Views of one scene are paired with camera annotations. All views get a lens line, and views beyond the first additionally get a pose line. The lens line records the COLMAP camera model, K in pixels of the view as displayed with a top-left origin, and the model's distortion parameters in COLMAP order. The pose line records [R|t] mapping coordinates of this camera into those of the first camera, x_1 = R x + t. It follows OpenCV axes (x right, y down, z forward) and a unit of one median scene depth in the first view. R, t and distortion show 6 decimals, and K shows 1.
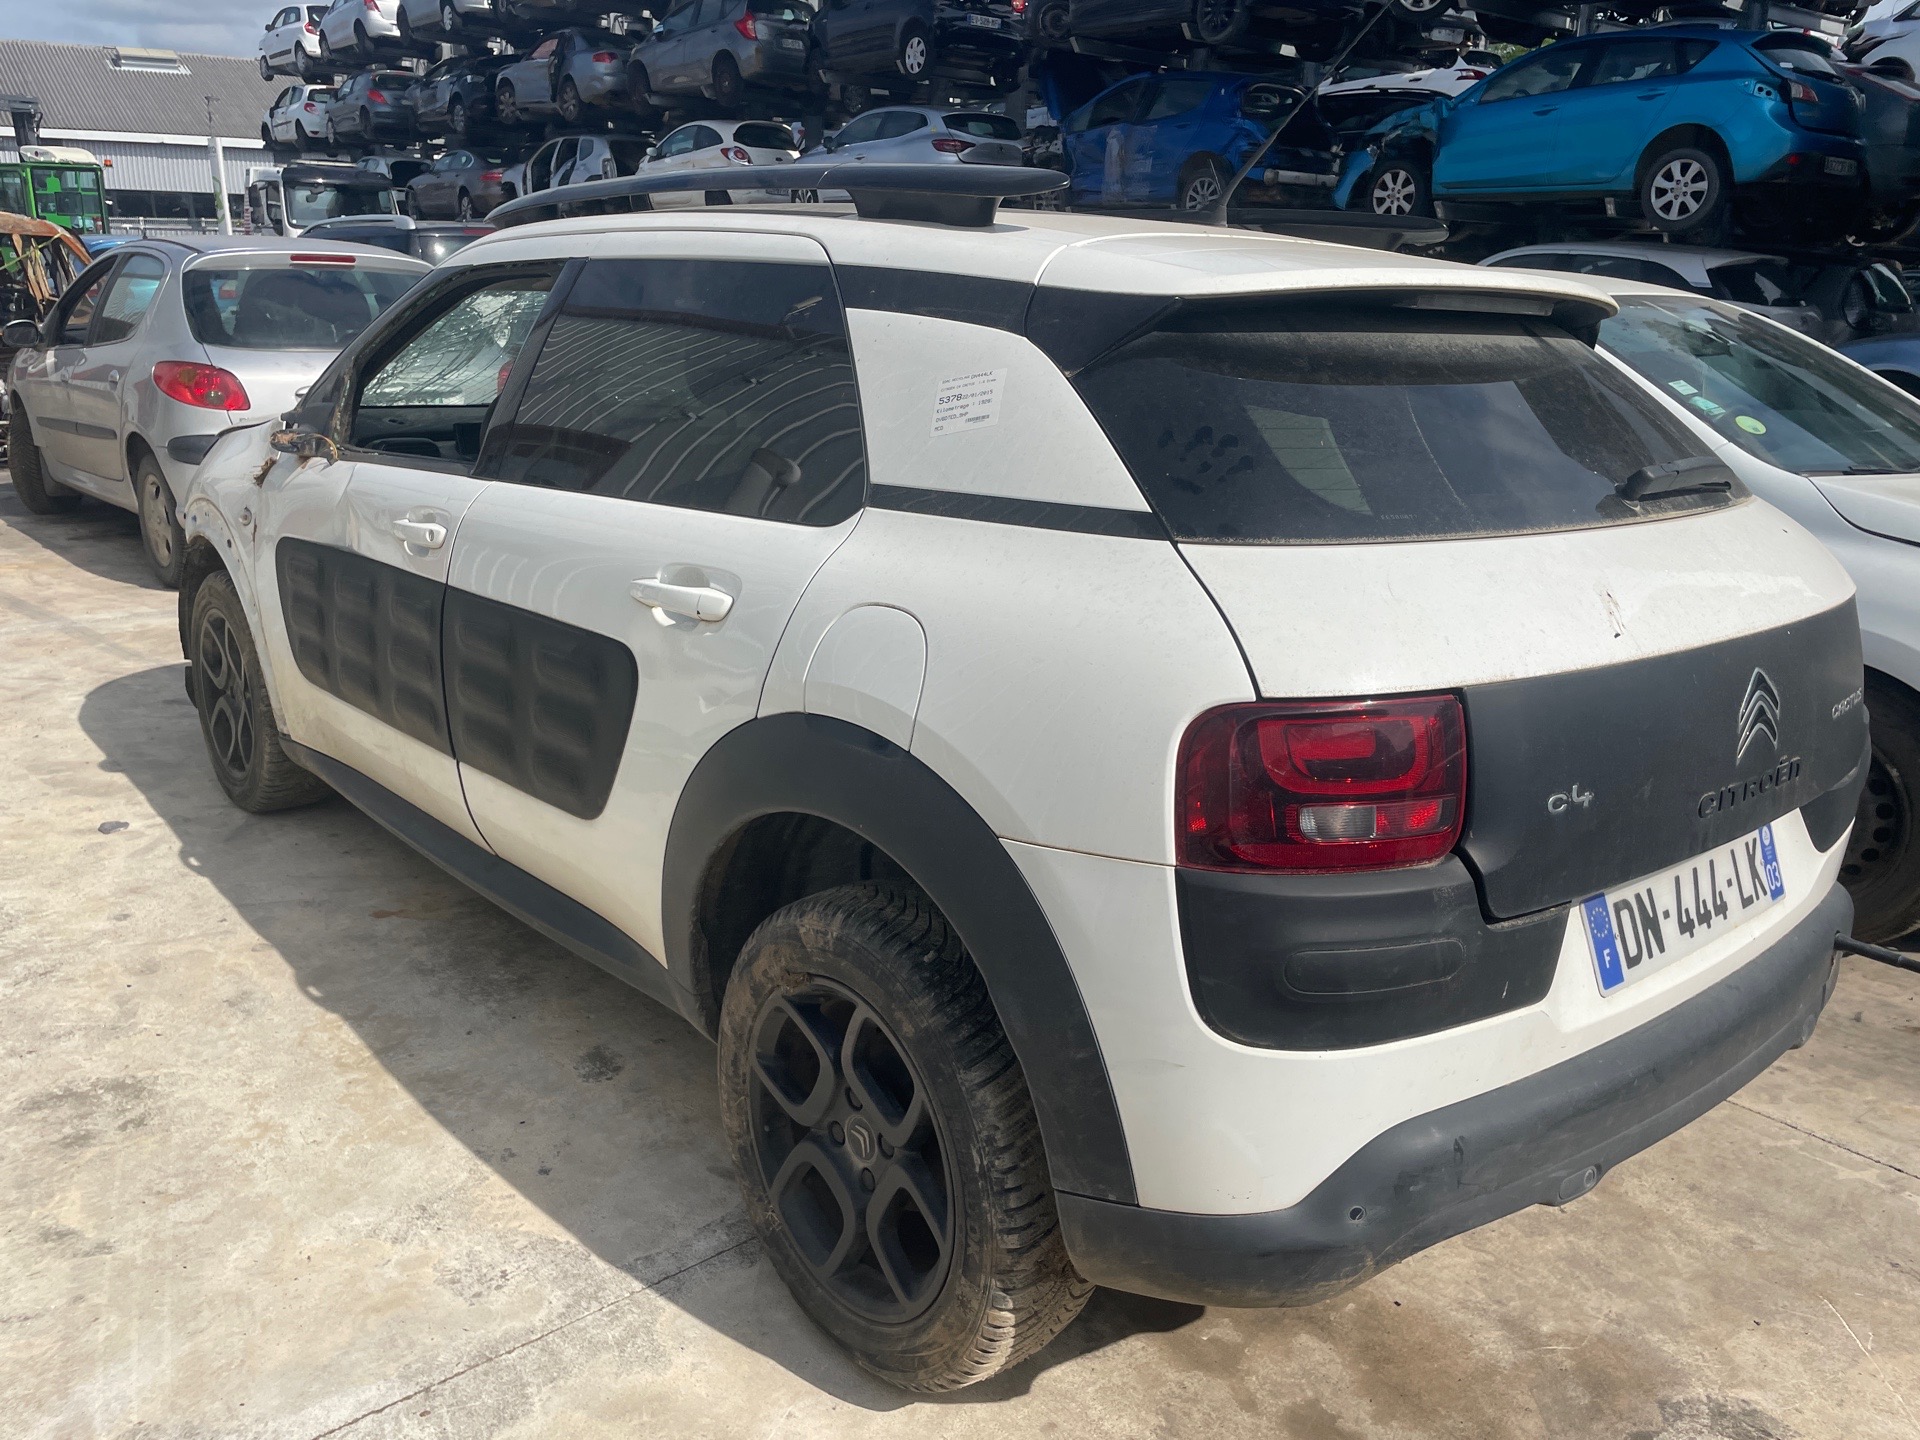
lens RADIAL K [[1474.1, 0, 944.7], [0, 1474.1, 731.2], [0, 0, 1]] dist [0.083852, -0.110229]
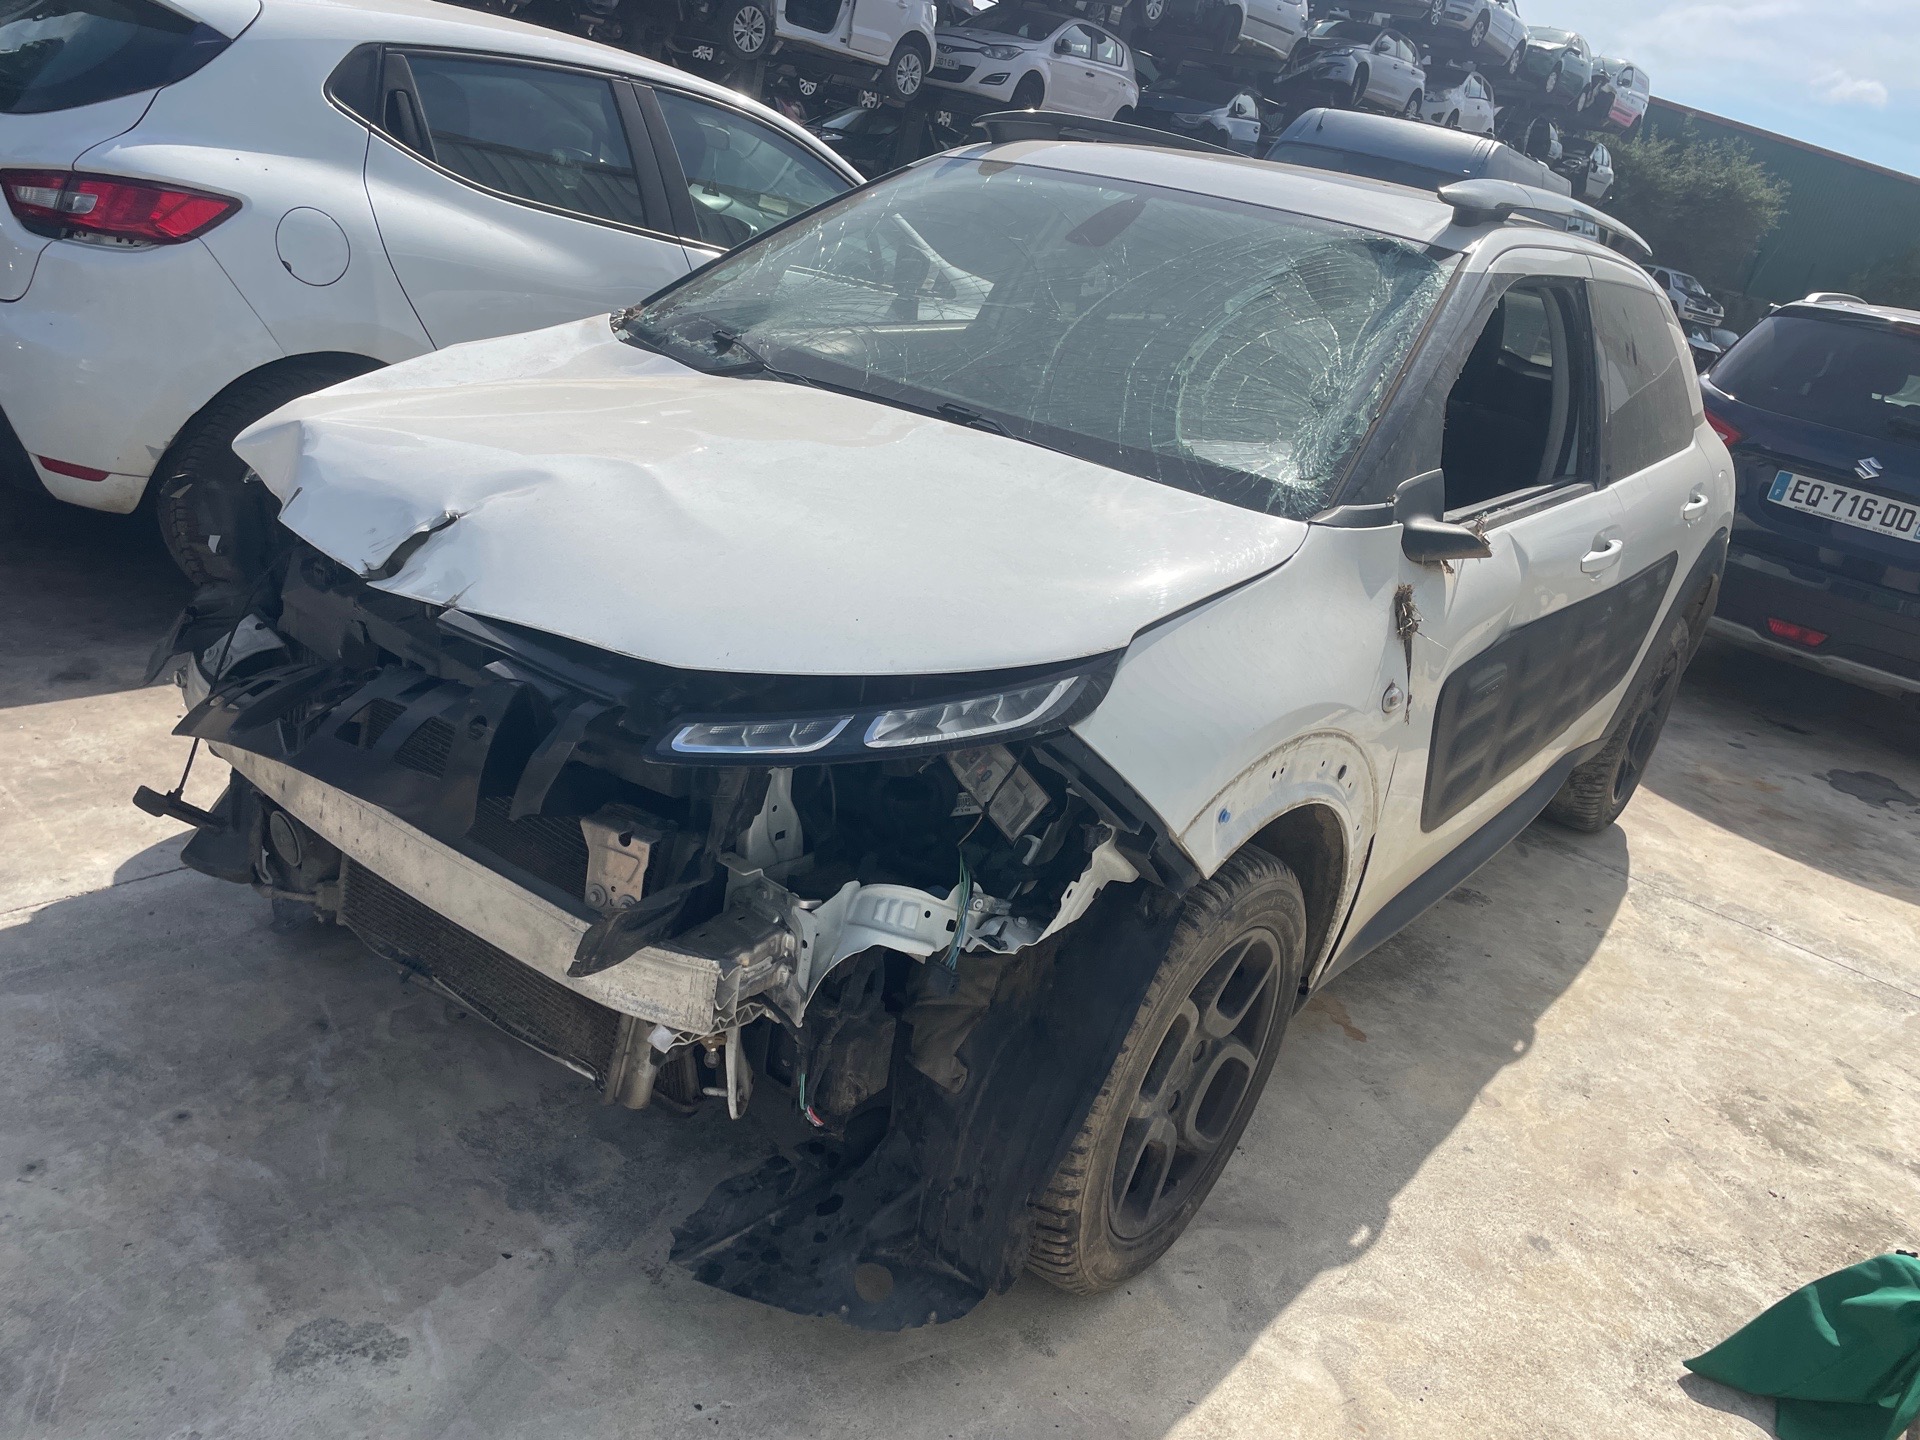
lens RADIAL K [[1474.1, 0, 944.7], [0, 1474.1, 731.2], [0, 0, 1]] dist [0.083852, -0.110229]
pose [[-0.209623, -0.428125, 0.879072, -0.961498], [0.071857, 0.889870, 0.450520, -0.412464], [-0.975138, 0.157607, -0.155773, 1.281240]]
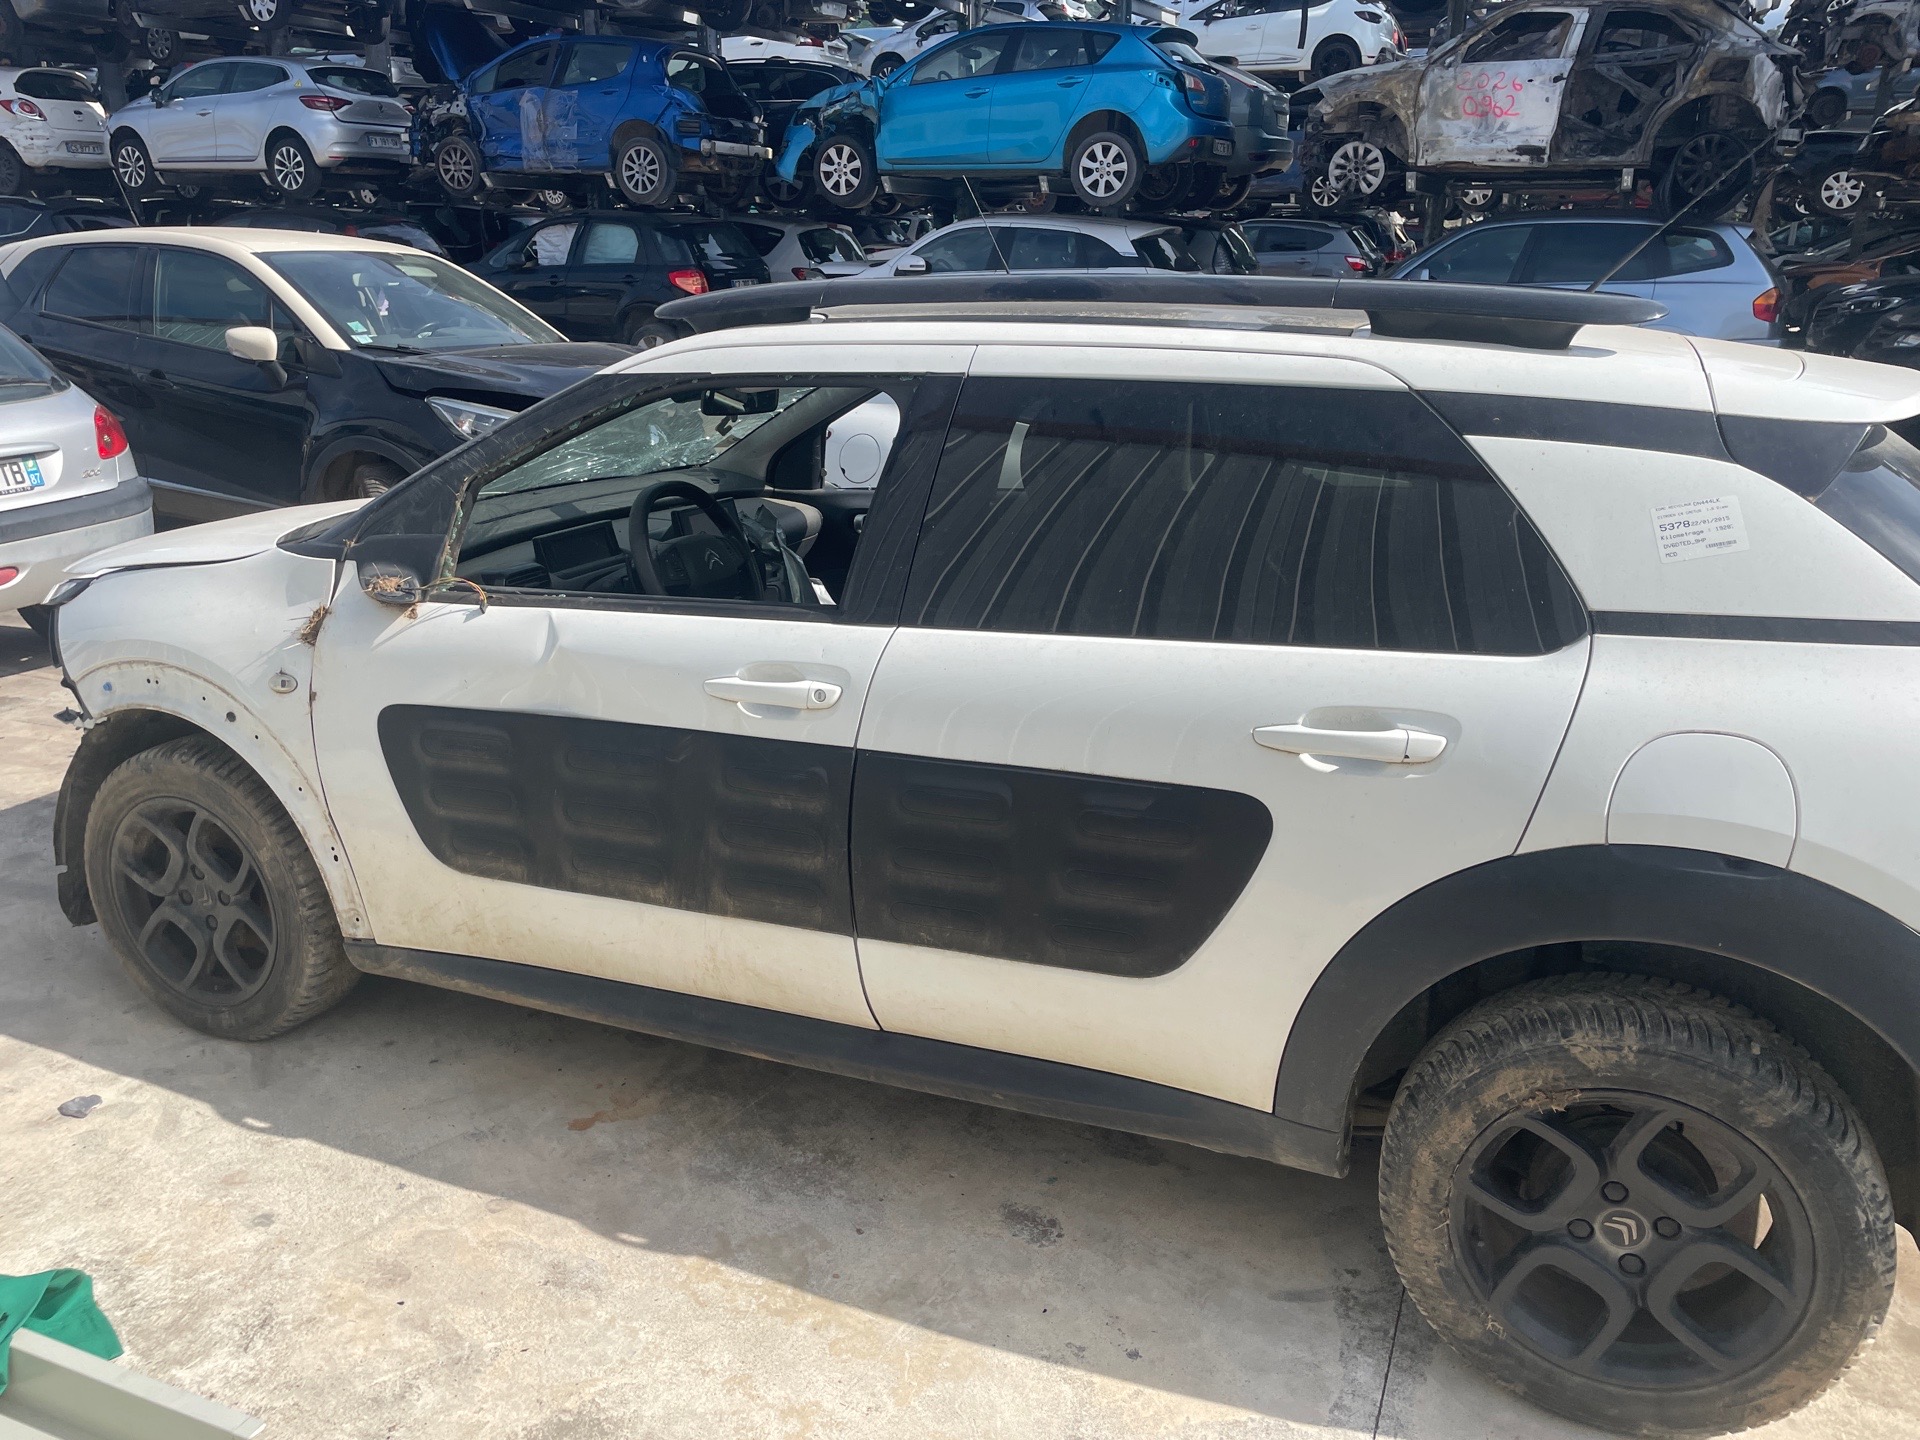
lens RADIAL K [[1469.6, 0, 955.1], [0, 1469.6, 714.6], [0, 0, 1]] dist [0.087772, -0.115452]
pose [[0.894154, -0.156360, 0.419571, -0.487197], [0.146599, 0.987630, 0.055638, -0.119313], [-0.423080, 0.011760, 0.906016, 0.134621]]
